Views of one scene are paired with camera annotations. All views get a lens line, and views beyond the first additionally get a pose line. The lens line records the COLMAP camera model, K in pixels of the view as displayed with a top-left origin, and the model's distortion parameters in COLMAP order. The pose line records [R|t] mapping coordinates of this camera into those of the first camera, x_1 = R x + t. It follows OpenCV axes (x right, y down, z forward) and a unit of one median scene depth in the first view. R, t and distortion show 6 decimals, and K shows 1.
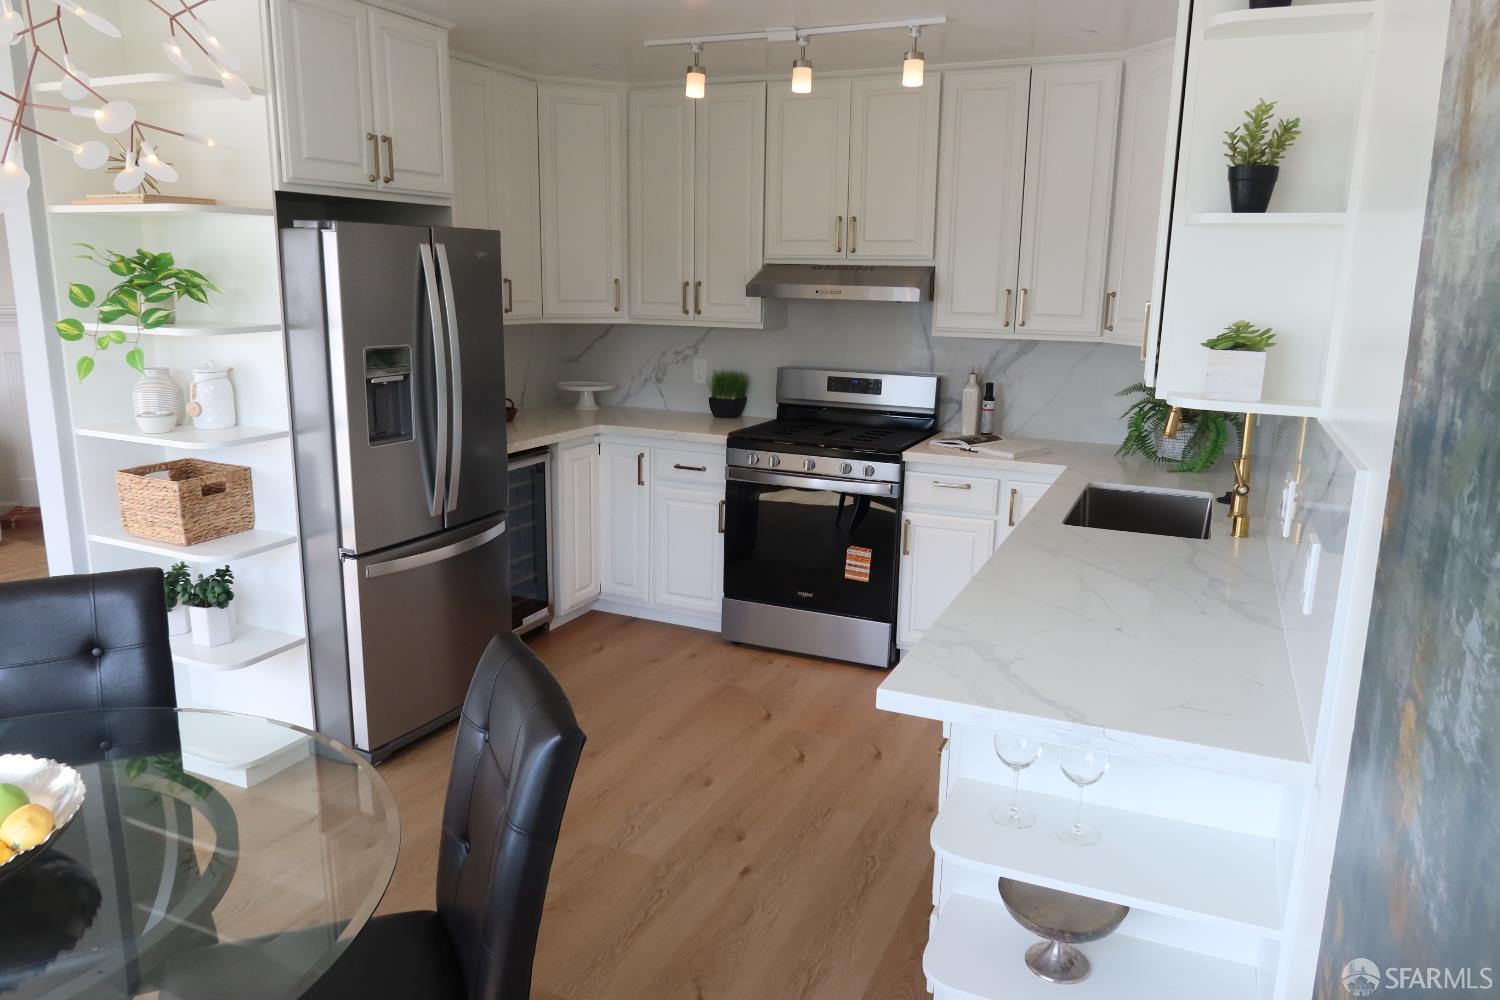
lens RADIAL K [[1031.0, 0, 753.6], [0, 1031.0, 501.2], [0, 0, 1]] dist [-0.032709, 0.016844]
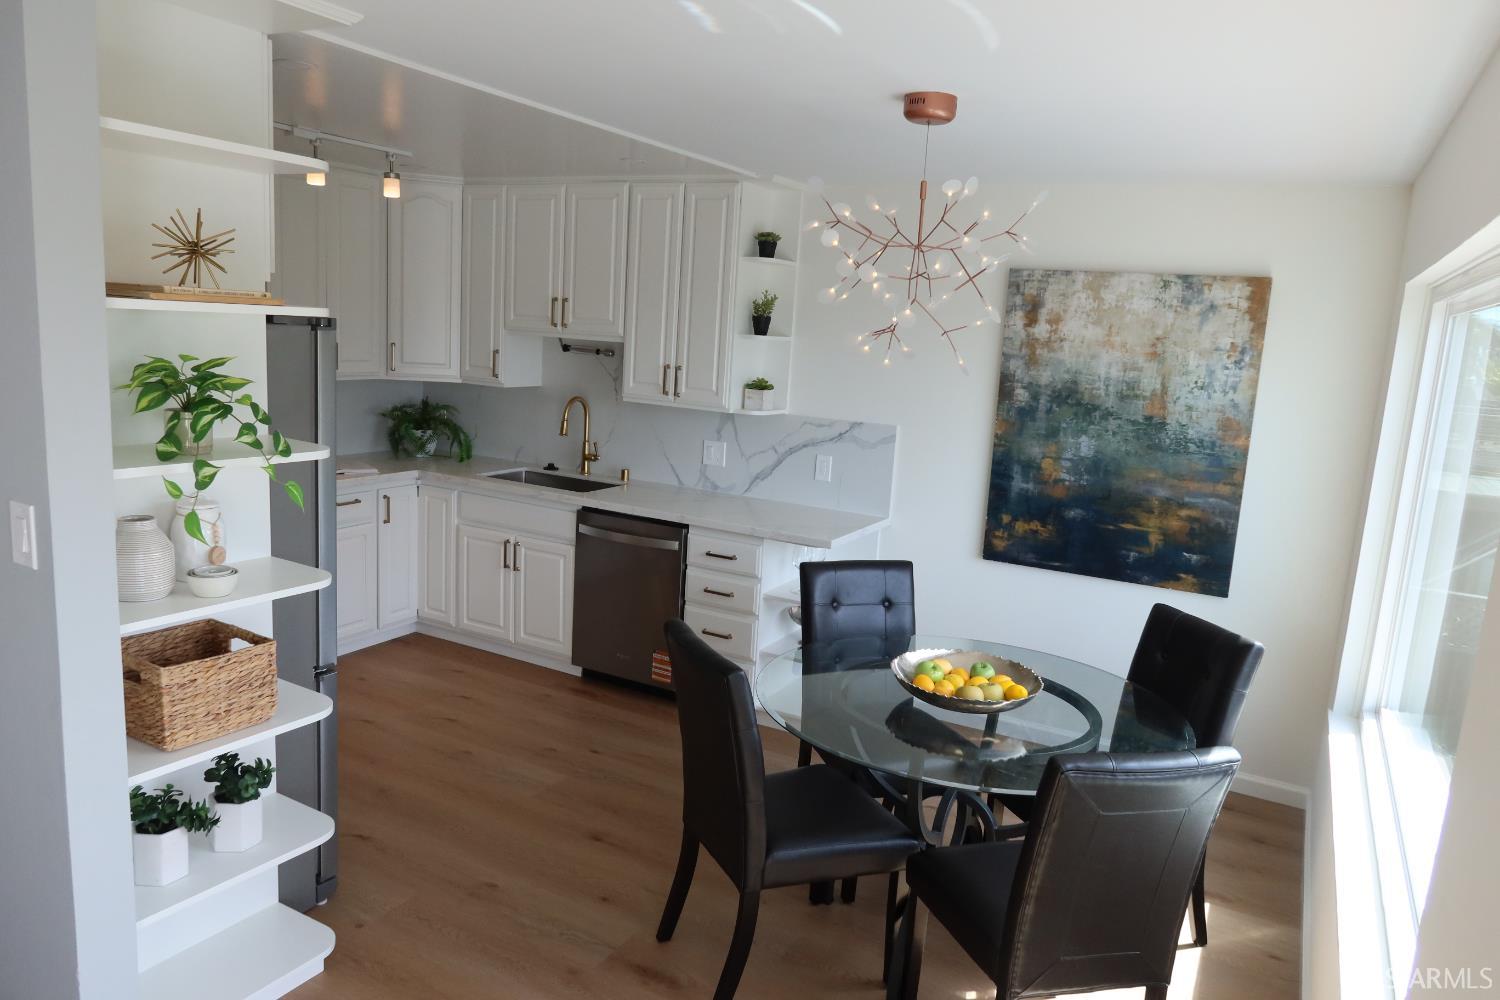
lens RADIAL K [[1028.6, 0, 756.2], [0, 1028.6, 506.7], [0, 0, 1]] dist [-0.026212, 0.007573]
pose [[0.076881, -0.189099, 0.978944, -0.932520], [0.154591, 0.972237, 0.175662, -0.144853], [-0.984983, 0.137831, 0.103980, 0.374126]]
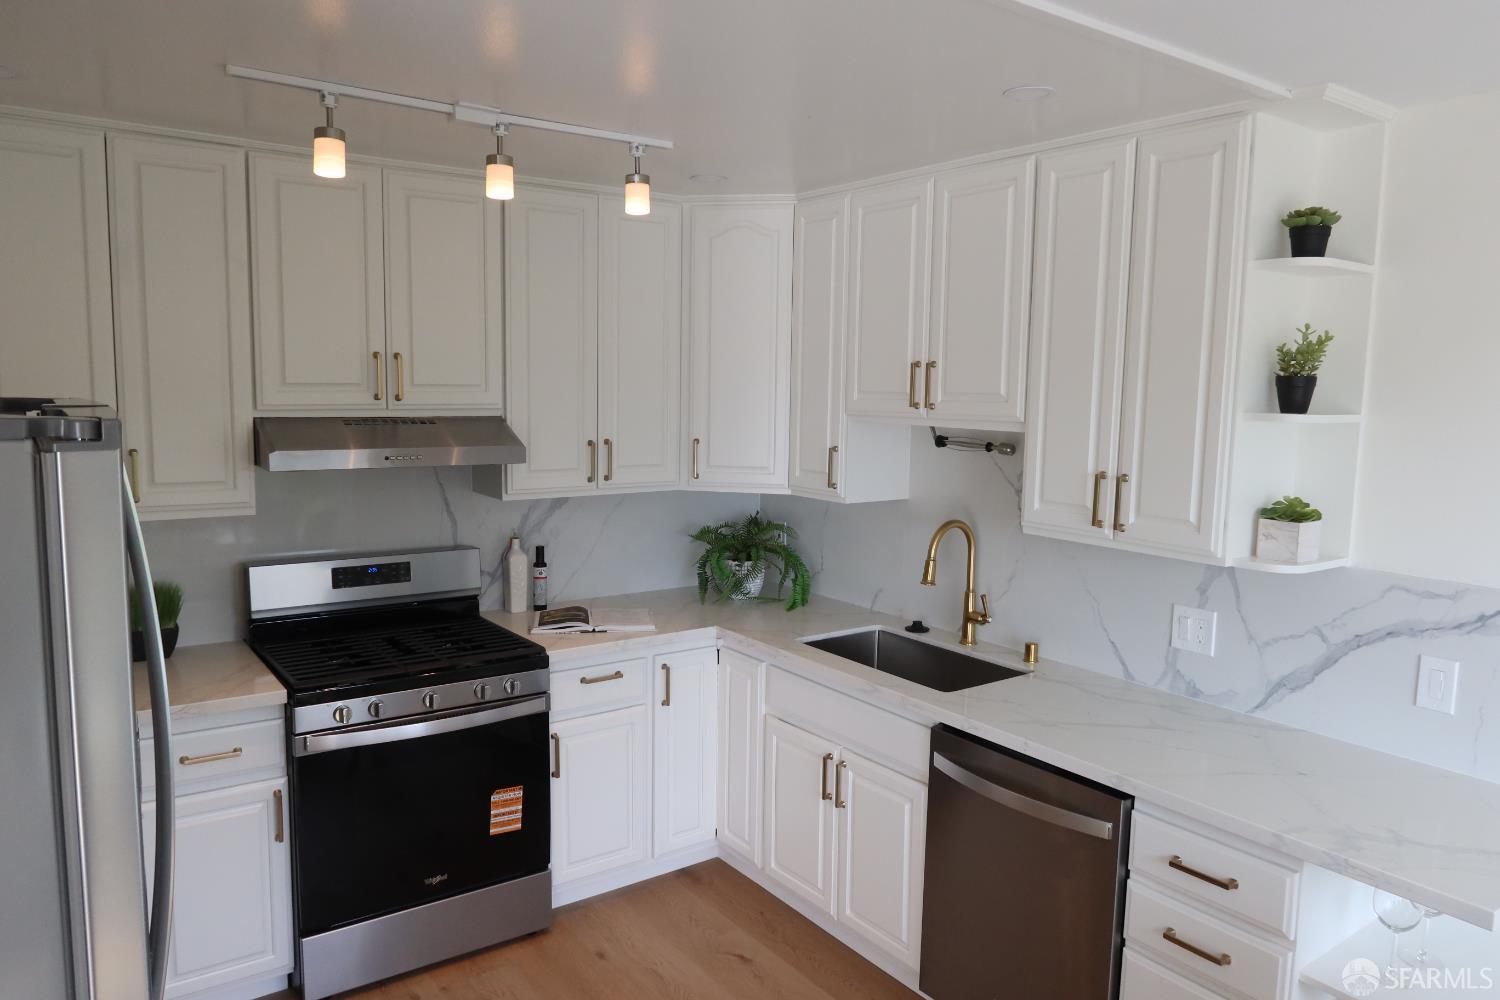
lens RADIAL K [[1031.0, 0, 753.6], [0, 1031.0, 501.2], [0, 0, 1]] dist [-0.032709, 0.016844]
pose [[0.505065, -0.109351, 0.856126, -0.425140], [0.176236, 0.984108, 0.021729, -0.146061], [-0.844896, 0.139906, 0.516311, 0.428464]]
